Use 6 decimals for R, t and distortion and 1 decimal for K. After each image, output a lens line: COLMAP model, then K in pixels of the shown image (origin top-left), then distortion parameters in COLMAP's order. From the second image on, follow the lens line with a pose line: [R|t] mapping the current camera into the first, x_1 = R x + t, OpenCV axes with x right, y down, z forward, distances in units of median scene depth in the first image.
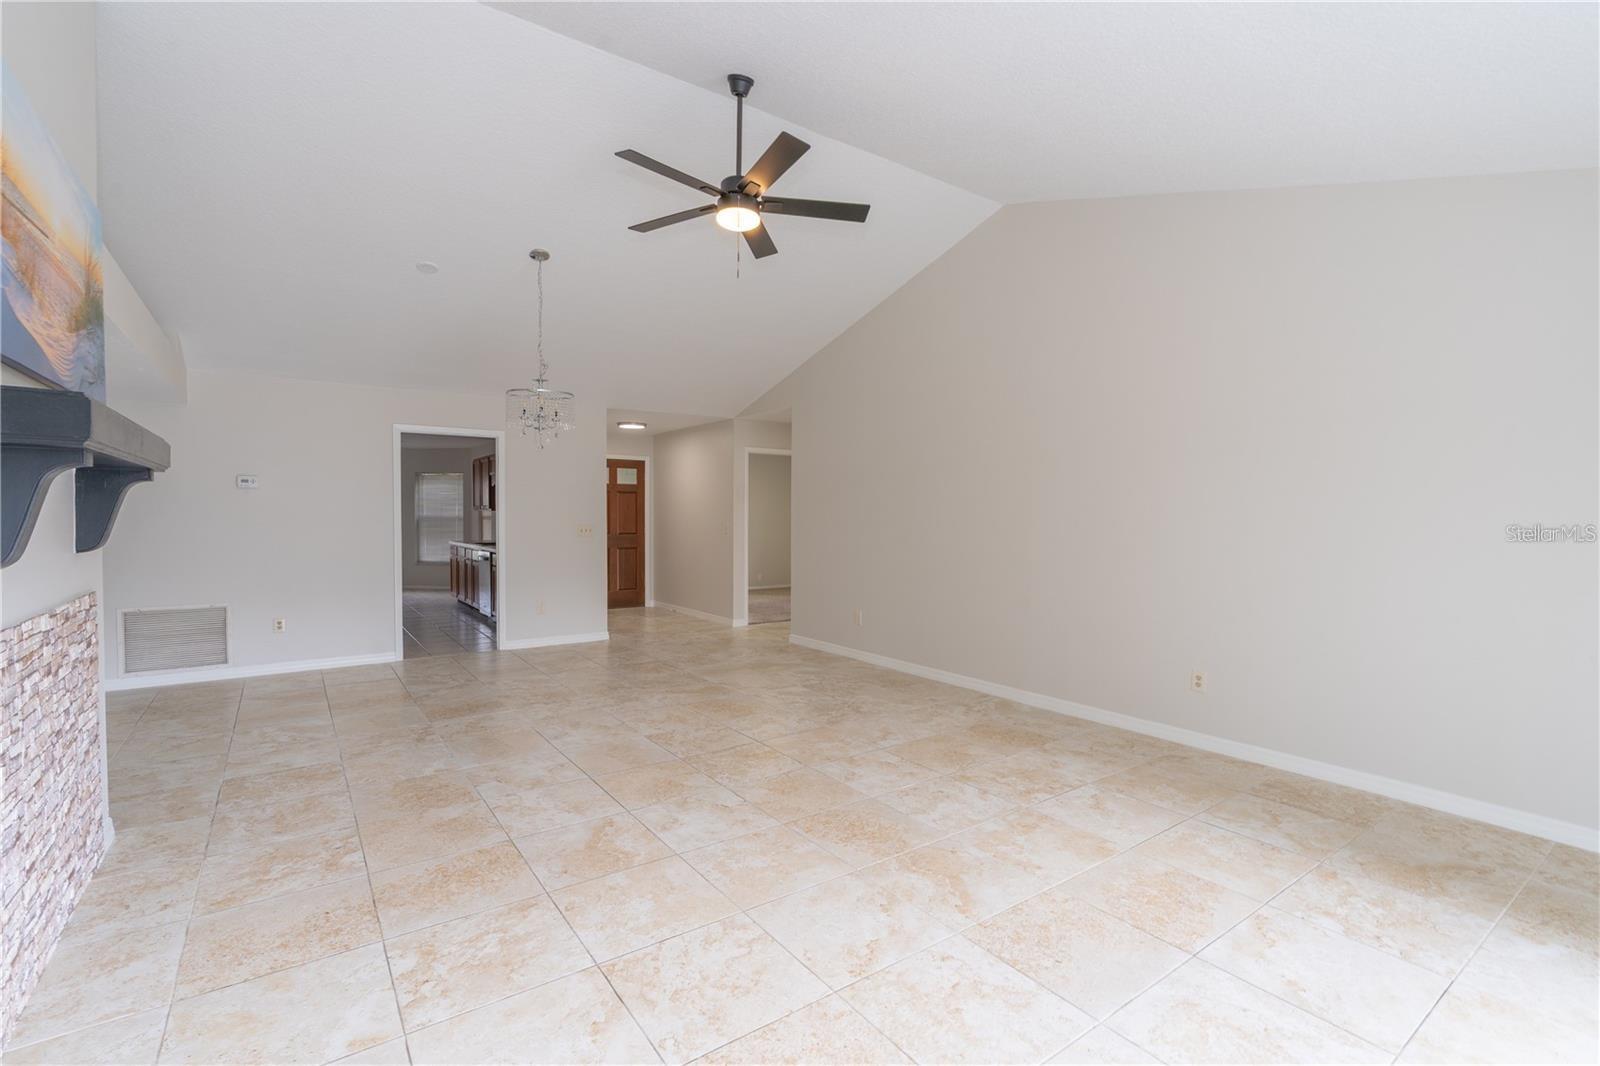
lens RADIAL K [[718.8, 0, 800.0], [0, 718.8, 533.0], [0, 0, 1]] dist [0.003702, 0.000640]
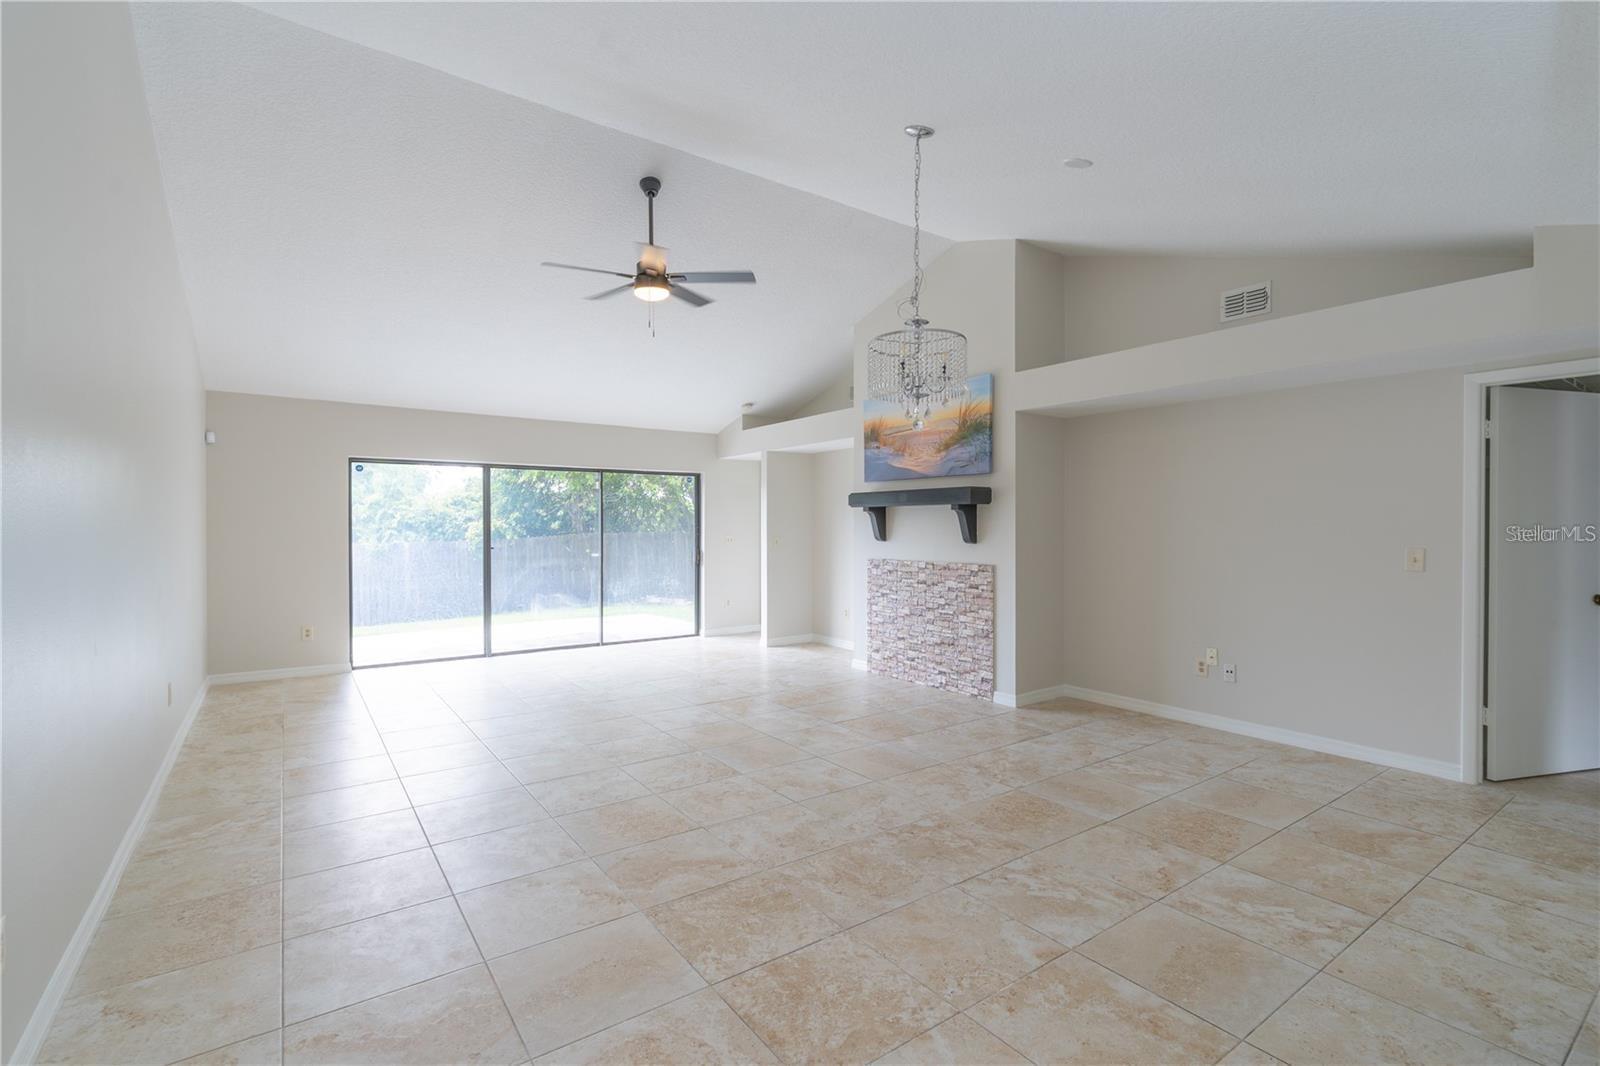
lens RADIAL K [[736.3, 0, 800.0], [0, 736.3, 533.0], [0, 0, 1]] dist [-0.013386, 0.006254]
pose [[-0.999974, -0.002170, 0.006880, -0.306974], [-0.001922, 0.999356, 0.035840, -0.050949], [-0.006953, 0.035826, -0.999334, 1.976929]]
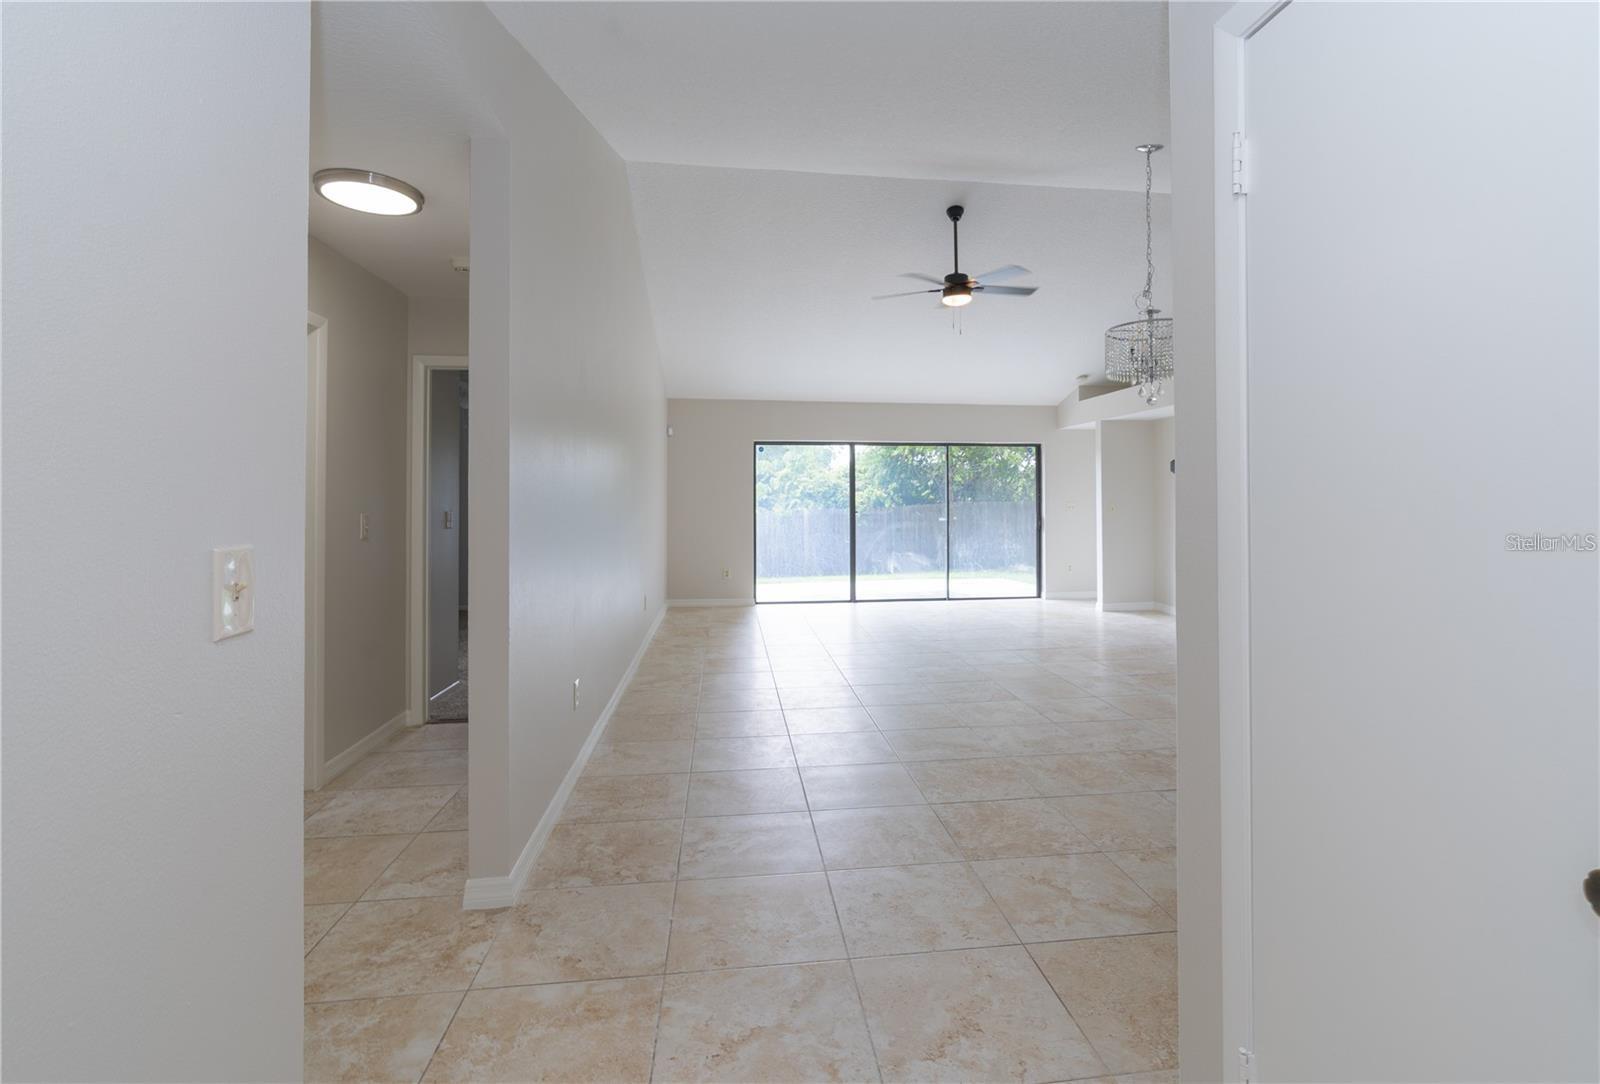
lens RADIAL K [[755.6, 0, 815.8], [0, 755.6, 482.3], [0, 0, 1]] dist [0.000959, 0.000572]
pose [[-0.876661, 0.008456, 0.481034, -0.511254], [0.012189, 0.999915, 0.004636, -0.047634], [-0.480954, 0.009928, -0.876690, 2.200116]]
